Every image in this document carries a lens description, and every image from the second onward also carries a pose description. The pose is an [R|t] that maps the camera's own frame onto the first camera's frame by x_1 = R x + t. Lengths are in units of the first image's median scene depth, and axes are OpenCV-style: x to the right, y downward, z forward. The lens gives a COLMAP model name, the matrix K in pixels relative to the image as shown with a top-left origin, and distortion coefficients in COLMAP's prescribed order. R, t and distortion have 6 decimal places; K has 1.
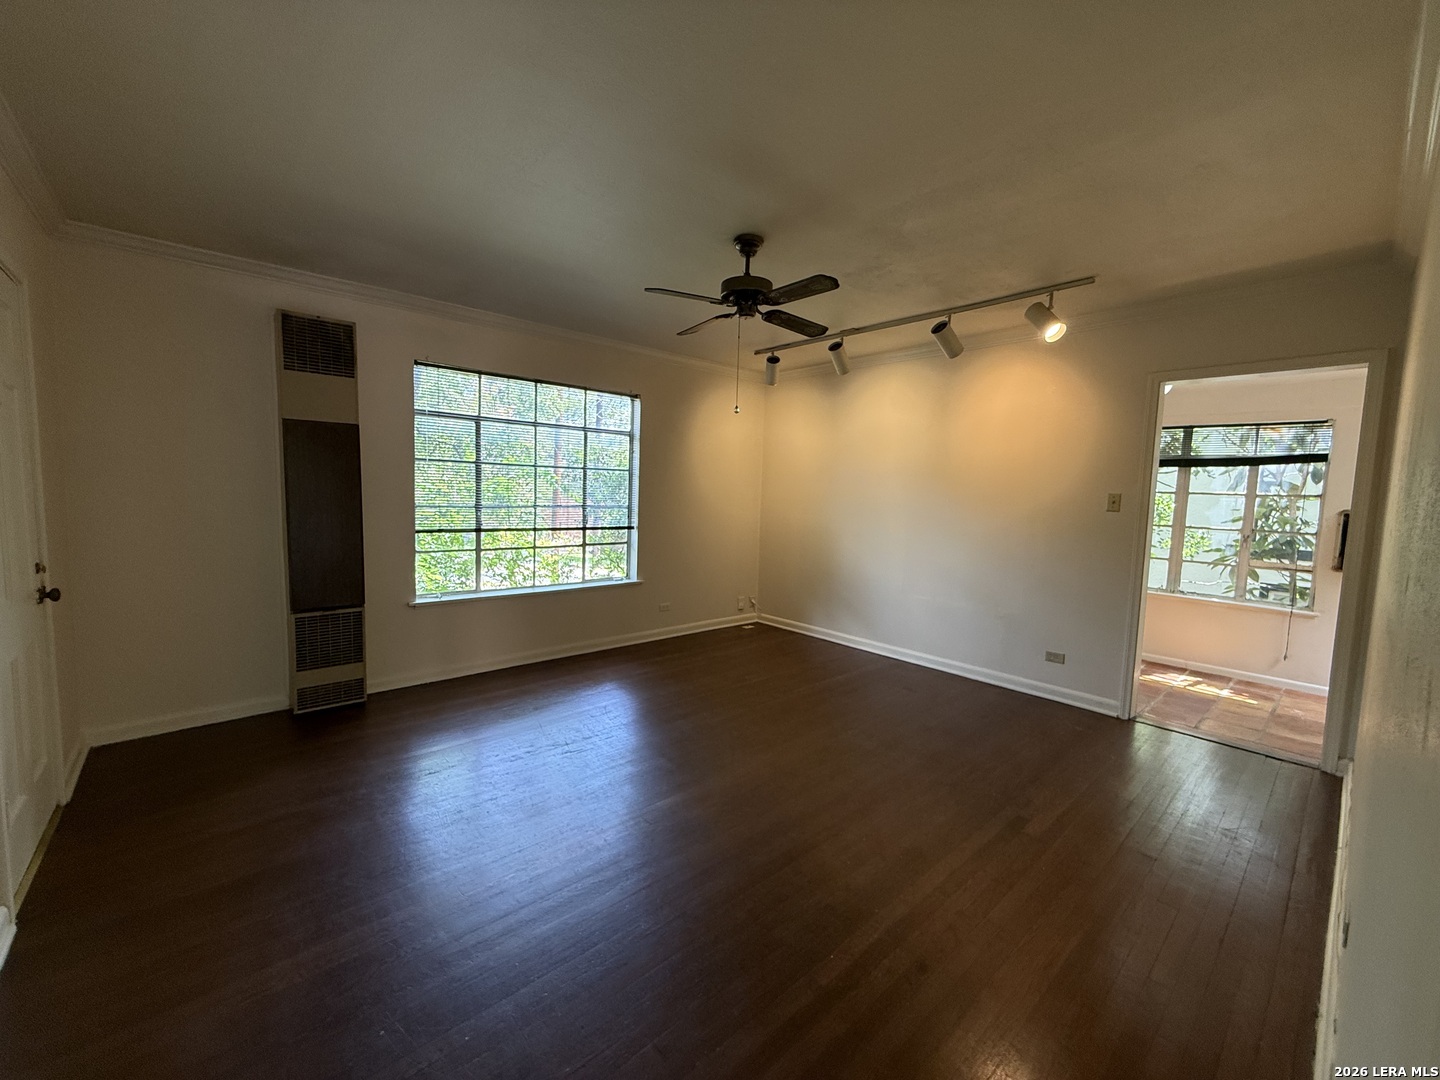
lens RADIAL K [[575.3, 0, 709.6], [0, 575.3, 539.4], [0, 0, 1]] dist [-0.001511, 0.000754]
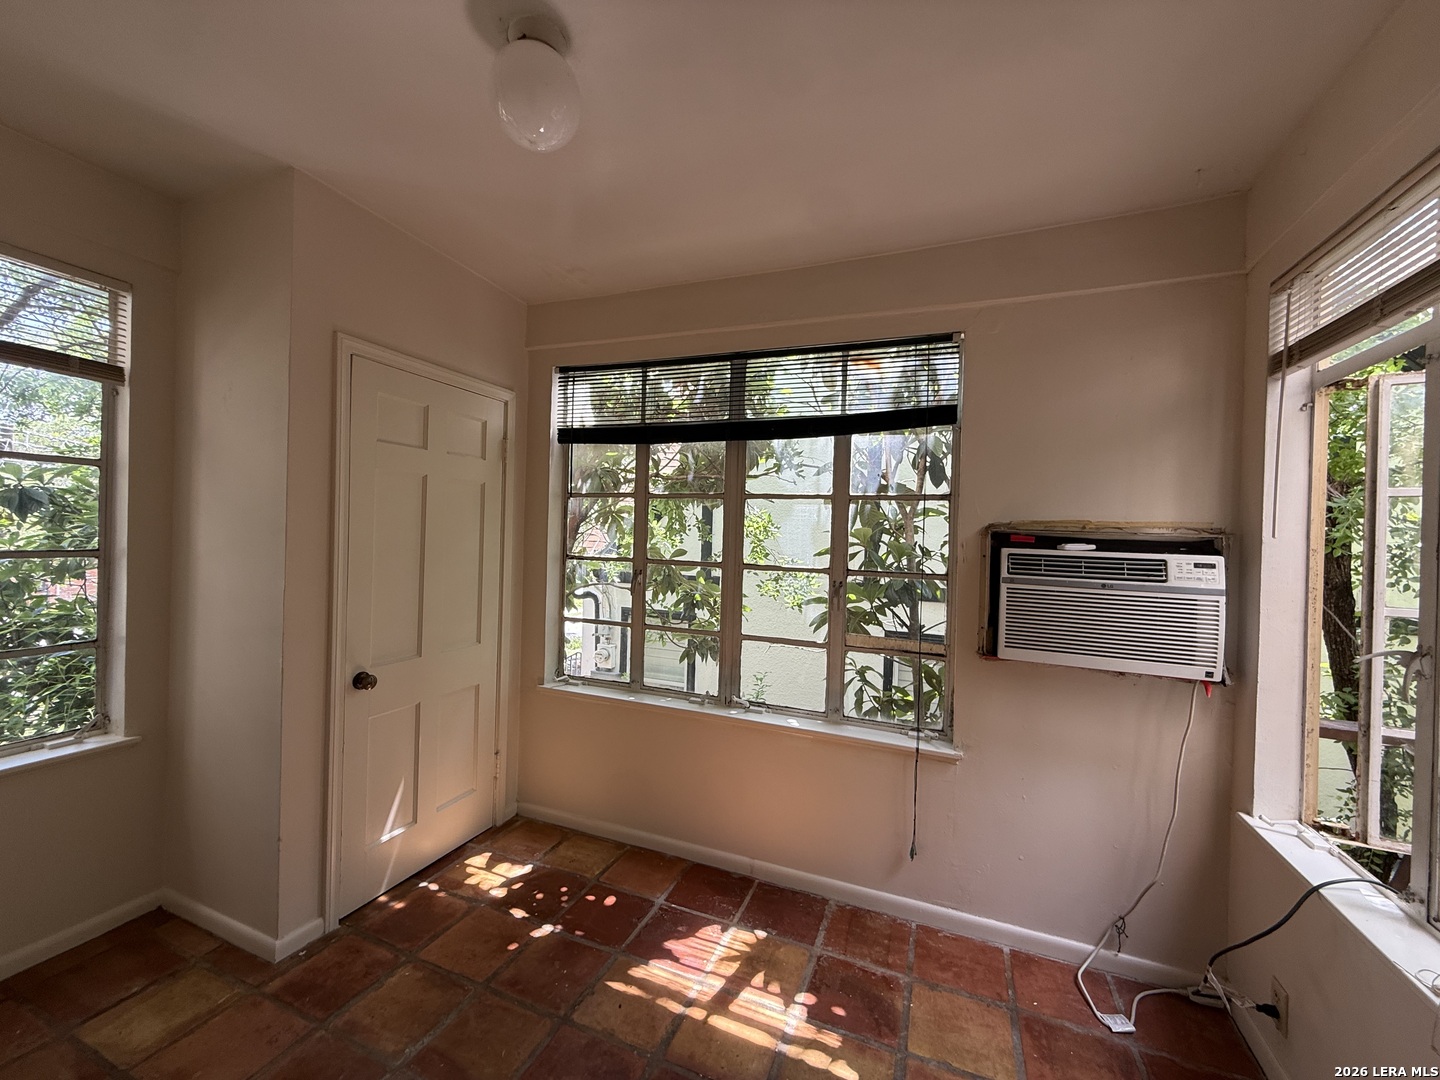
lens RADIAL K [[575.3, 0, 715.2], [0, 575.3, 535.0], [0, 0, 1]] dist [-0.001511, 0.000754]
pose [[0.896400, -0.002297, 0.443240, 0.629578], [0.033684, 0.997448, -0.062952, -0.018819], [-0.441964, 0.071360, 0.894190, 0.614655]]
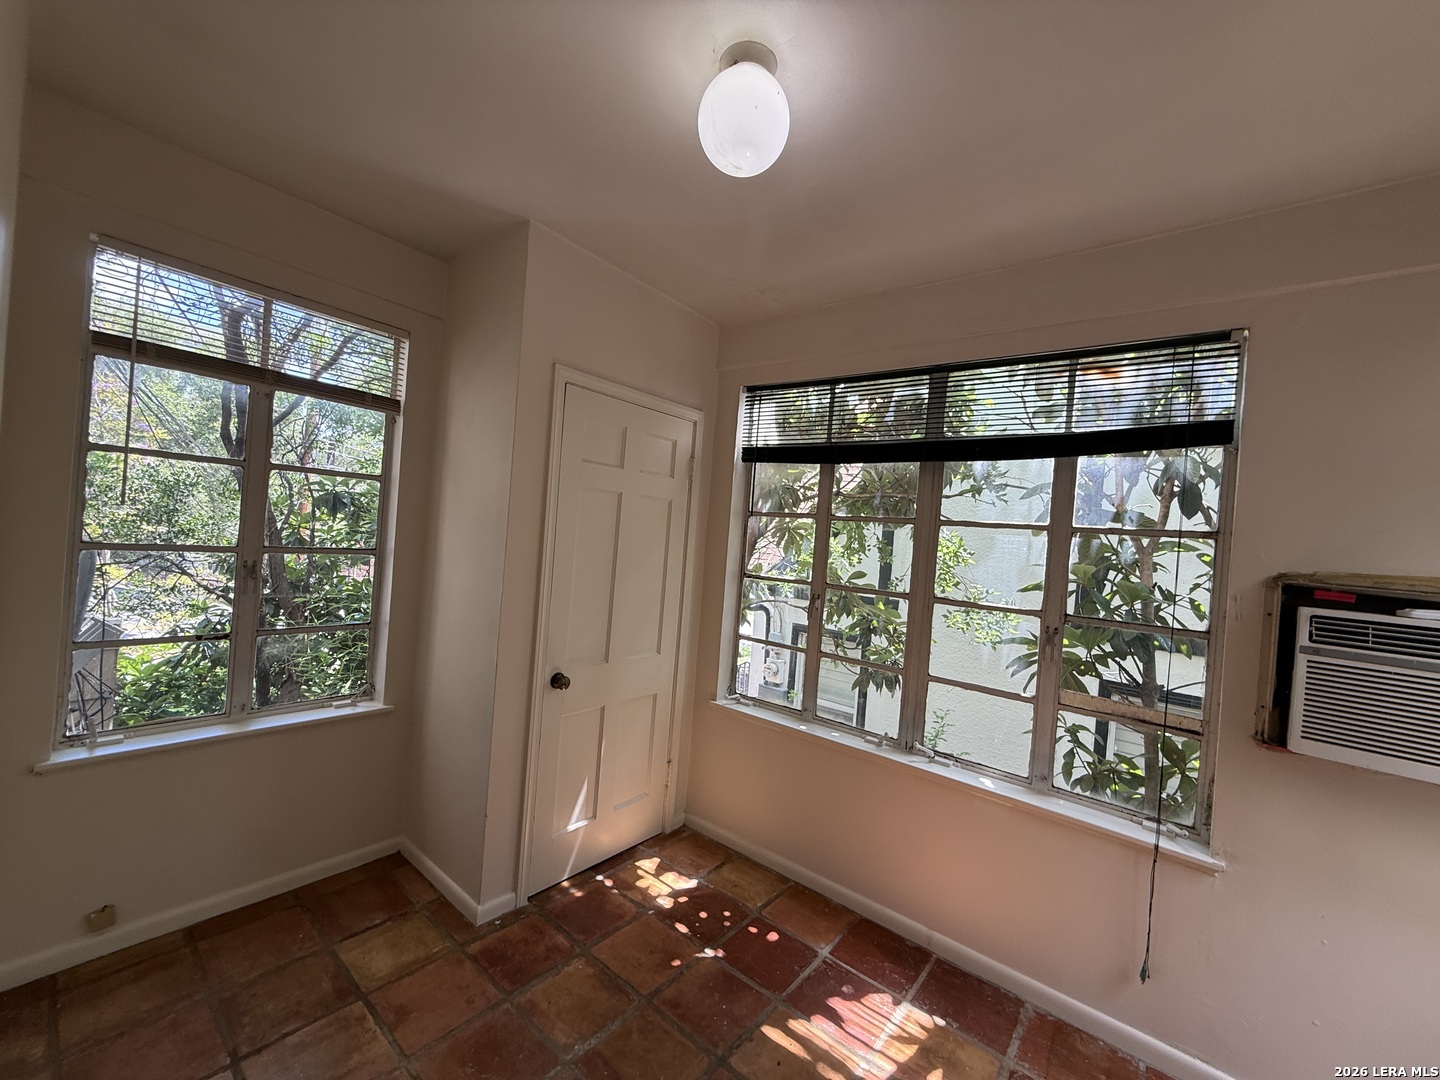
lens RADIAL K [[575.3, 0, 714.2], [0, 575.3, 533.7], [0, 0, 1]] dist [-0.001511, 0.000754]
pose [[0.985999, 0.049377, 0.159273, 0.628001], [-0.036310, 0.995810, -0.083932, -0.029793], [-0.162749, 0.076974, 0.983660, 0.631816]]
